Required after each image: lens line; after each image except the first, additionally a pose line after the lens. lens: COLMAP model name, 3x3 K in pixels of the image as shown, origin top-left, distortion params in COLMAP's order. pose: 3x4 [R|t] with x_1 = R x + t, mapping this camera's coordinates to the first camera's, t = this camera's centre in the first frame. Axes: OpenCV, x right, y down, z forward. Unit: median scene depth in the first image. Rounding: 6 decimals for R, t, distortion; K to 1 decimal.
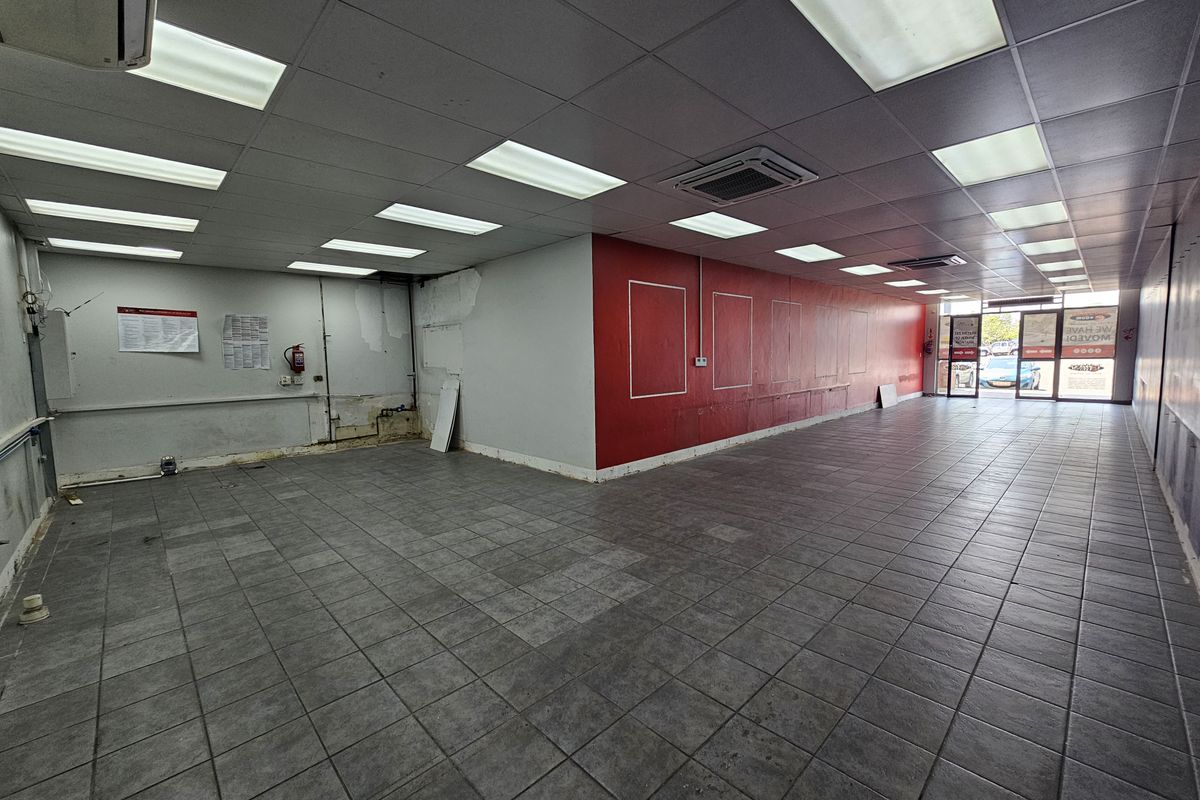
lens RADIAL K [[490.6, 0, 593.6], [0, 490.6, 400.8], [0, 0, 1]] dist [-0.005534, 0.002675]
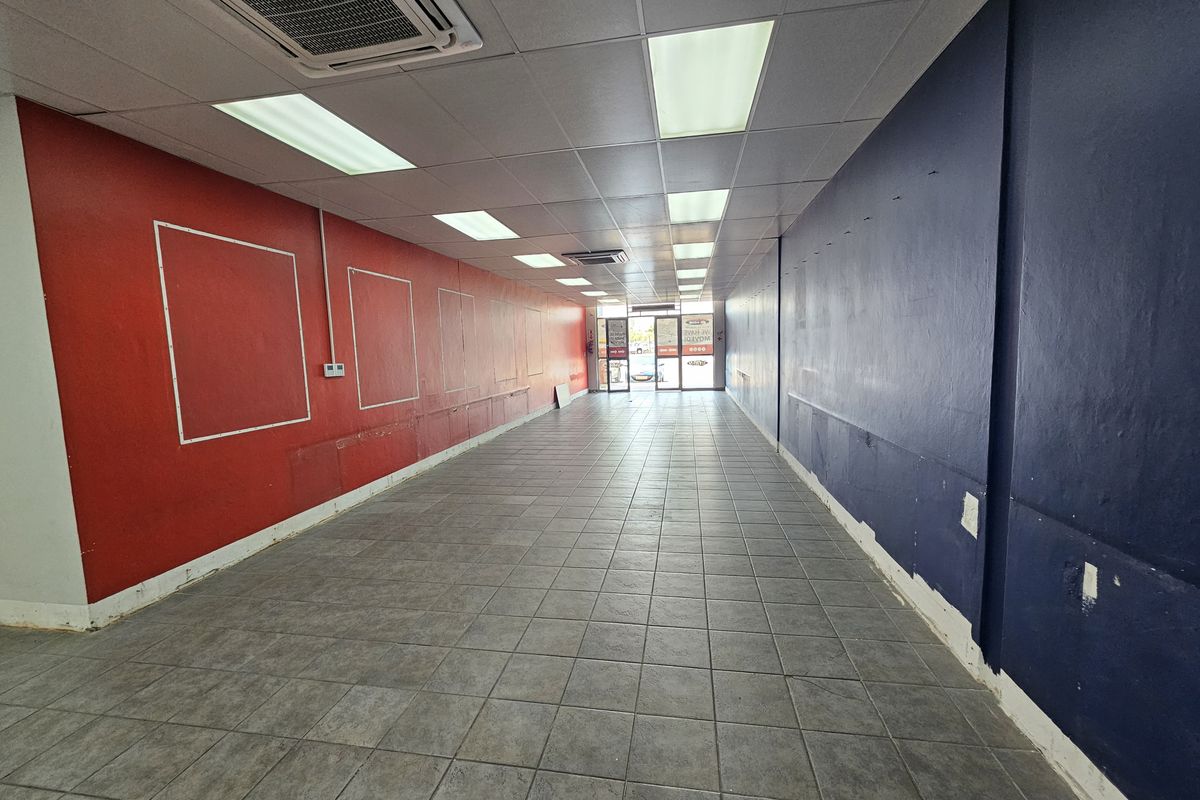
lens RADIAL K [[490.6, 0, 599.6], [0, 490.6, 396.6], [0, 0, 1]] dist [-0.005534, 0.002675]
pose [[0.801824, -0.064988, 0.594015, 0.120240], [0.071897, 0.997339, 0.012064, -0.028183], [-0.593219, 0.033035, 0.804363, 0.279836]]
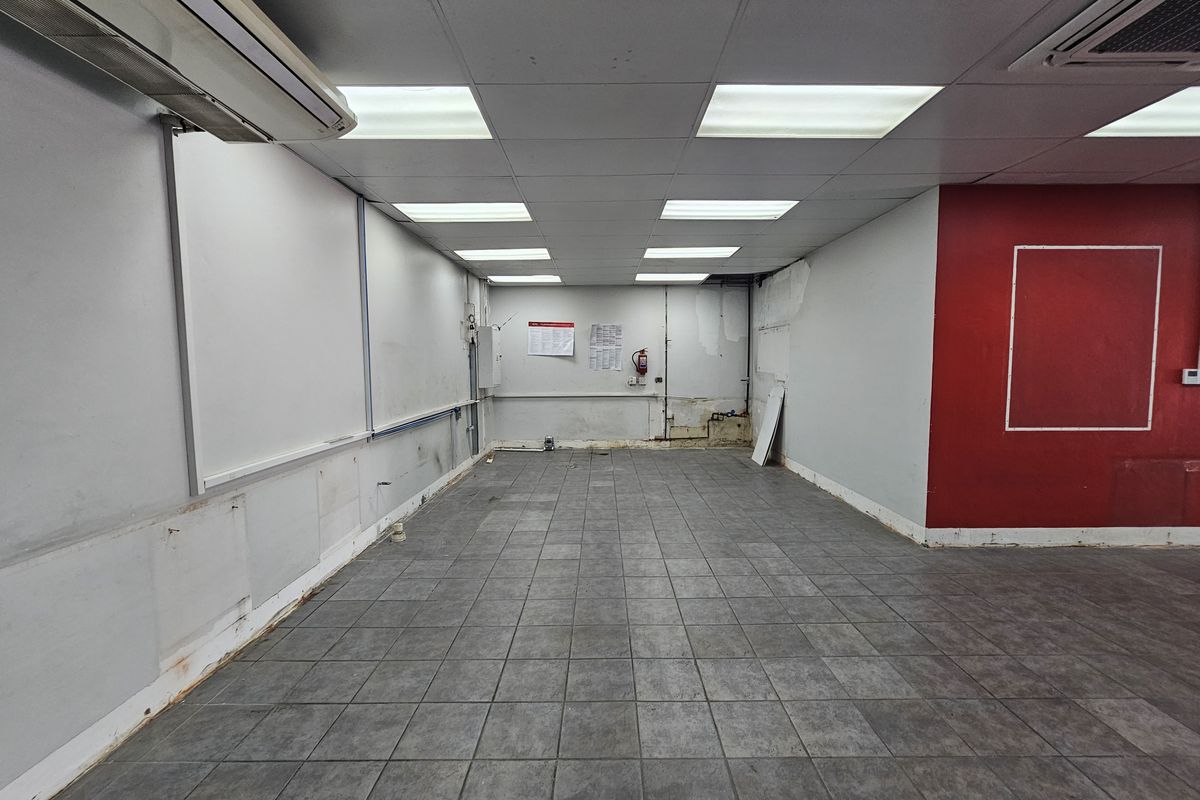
lens RADIAL K [[490.6, 0, 603.9], [0, 490.6, 398.9], [0, 0, 1]] dist [-0.005534, 0.002675]
pose [[0.723600, 0.064337, -0.687214, 0.124552], [-0.071409, 0.997281, 0.018176, -0.018422], [0.686515, 0.035921, 0.726227, 0.160740]]
